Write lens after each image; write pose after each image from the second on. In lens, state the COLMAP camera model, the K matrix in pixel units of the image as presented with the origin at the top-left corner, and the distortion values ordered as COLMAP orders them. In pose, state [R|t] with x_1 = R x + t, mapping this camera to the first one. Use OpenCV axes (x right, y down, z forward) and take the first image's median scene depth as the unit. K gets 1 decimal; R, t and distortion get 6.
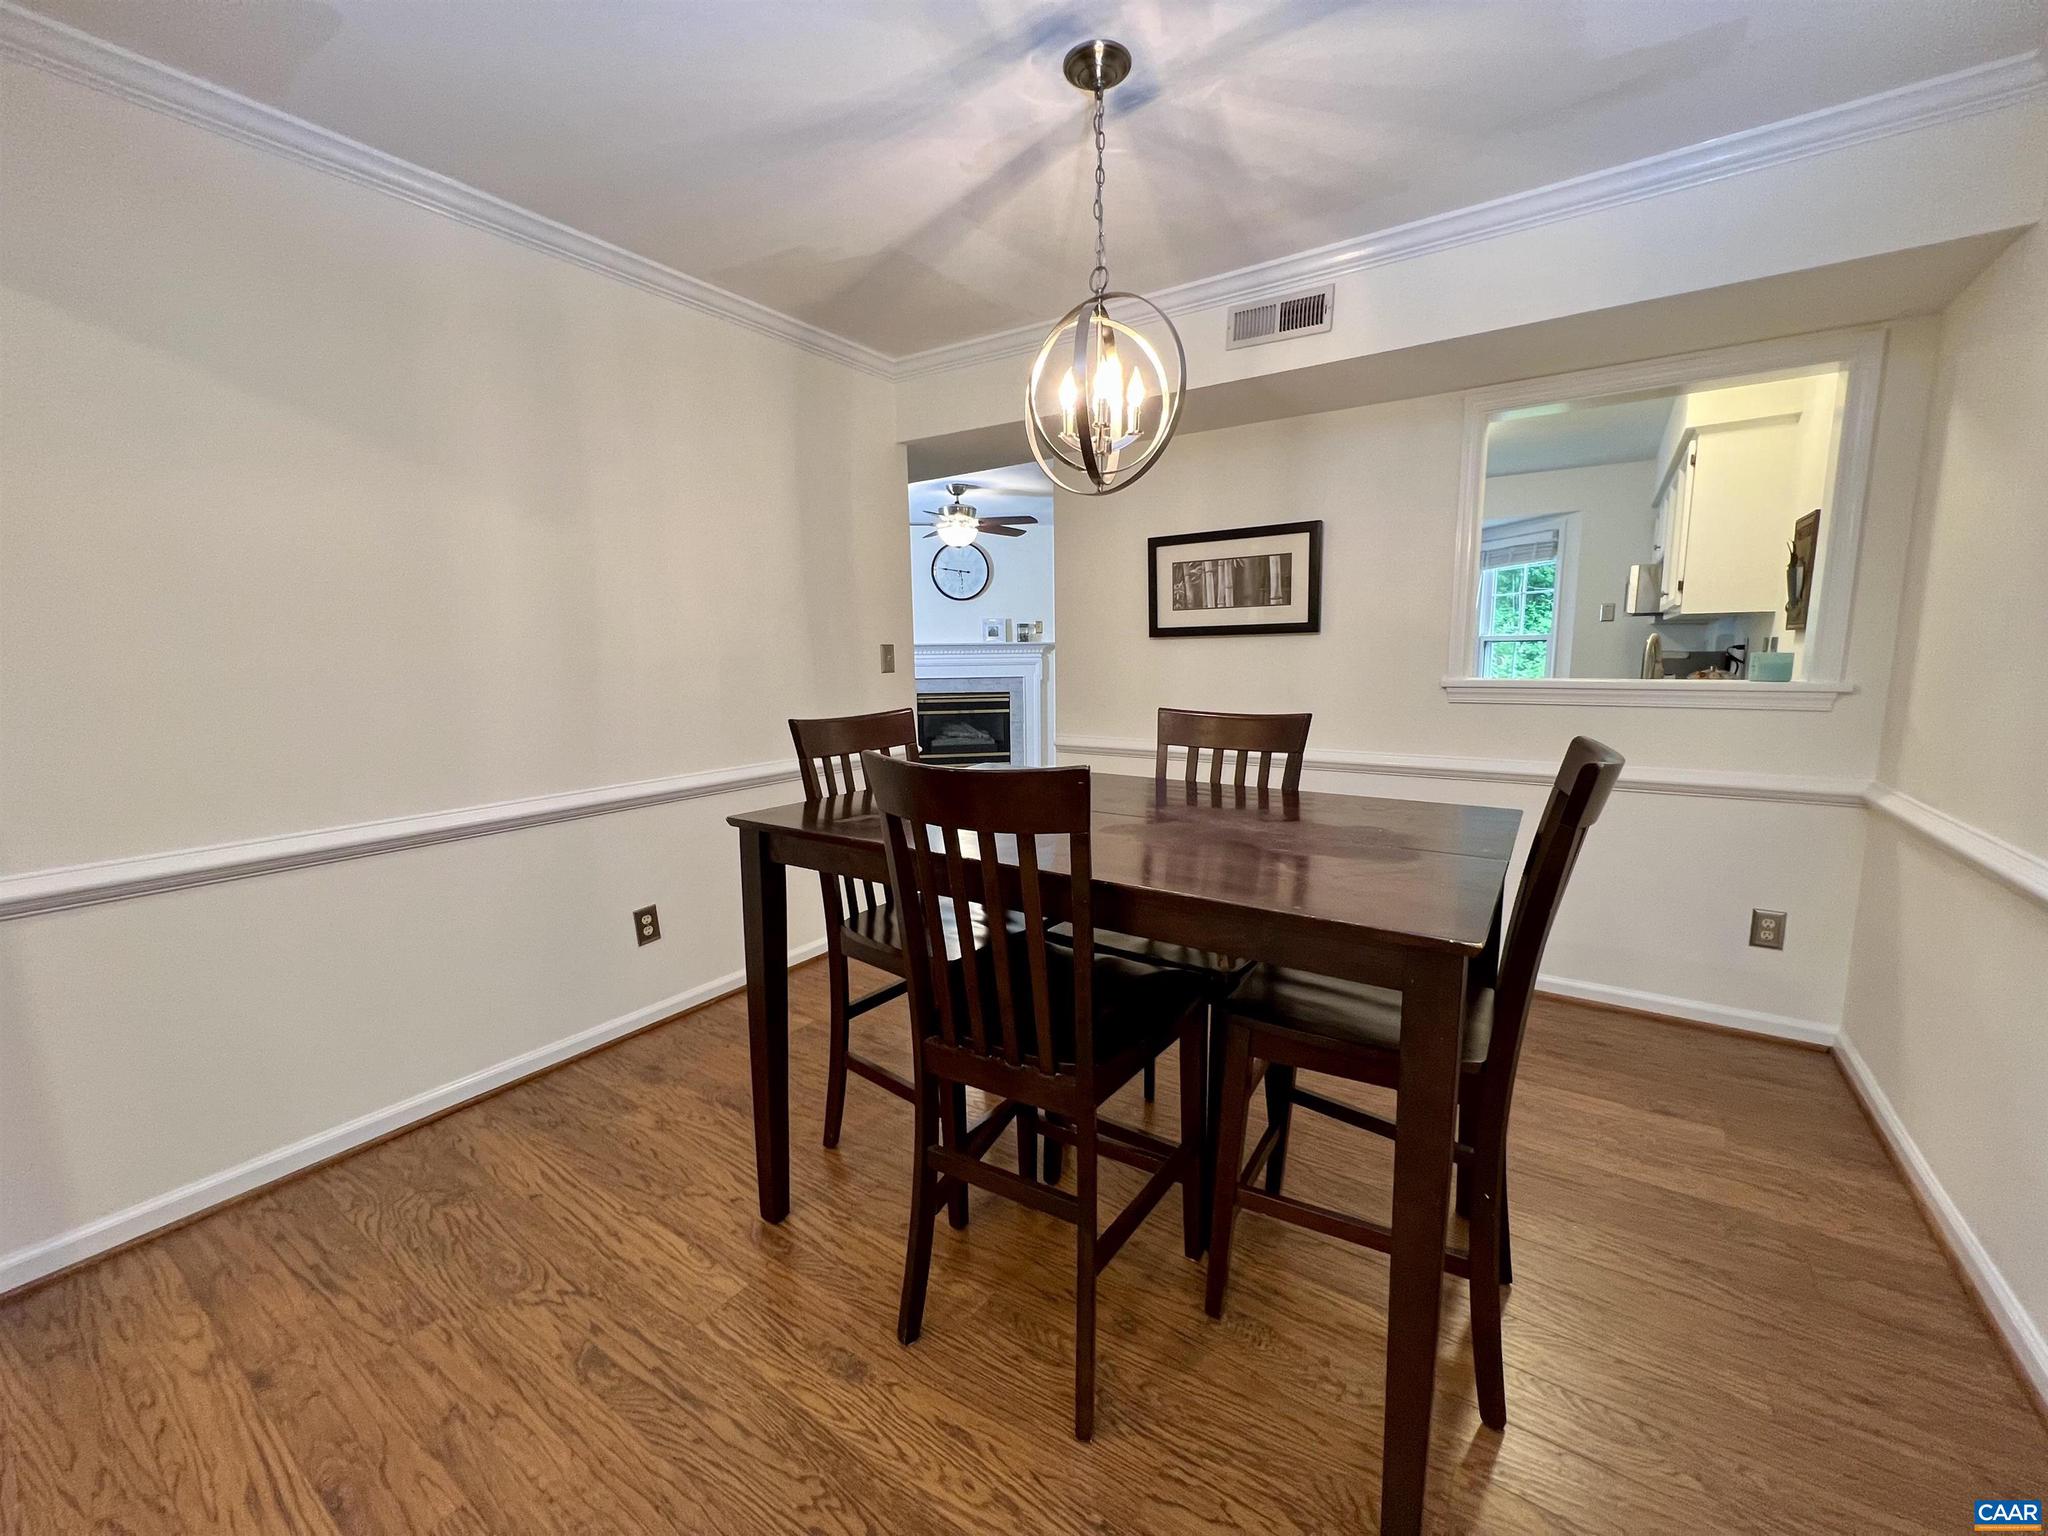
lens RADIAL K [[819.0, 0, 1024.3], [0, 819.0, 770.6], [0, 0, 1]] dist [-0.000847, 0.000112]
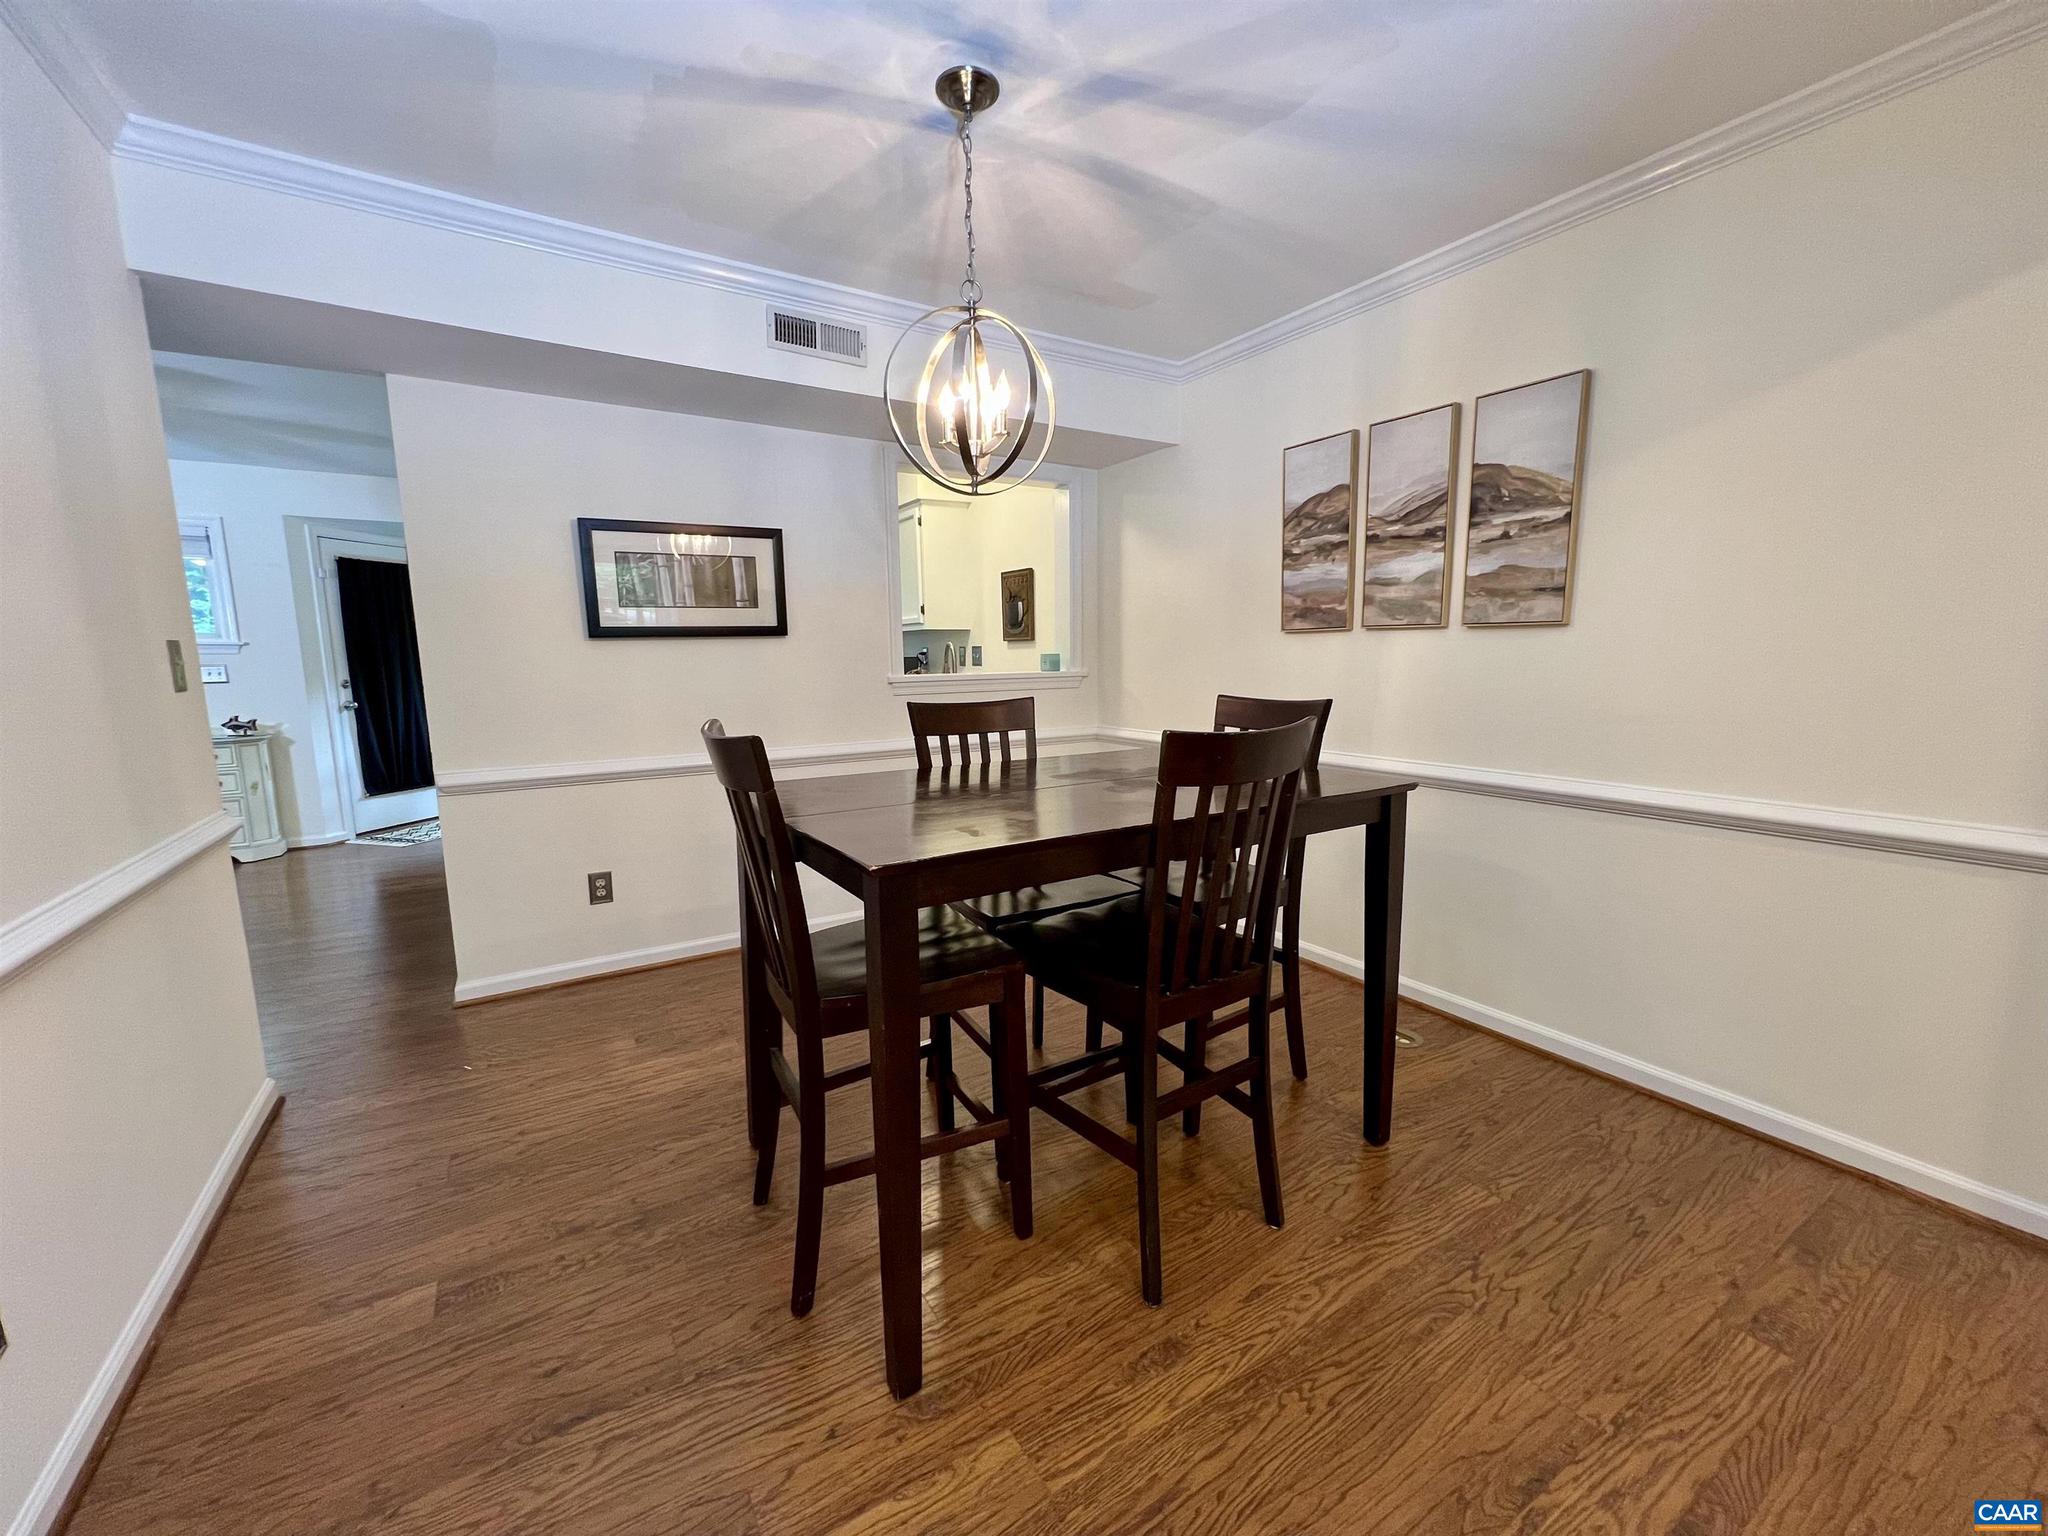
lens RADIAL K [[818.2, 0, 1027.0], [0, 818.2, 773.4], [0, 0, 1]] dist [0.000857, 0.000014]
pose [[0.408467, -0.131386, 0.903268, -1.004000], [0.141002, 0.986790, 0.079772, -0.070783], [-0.901817, 0.094778, 0.421597, 0.606333]]
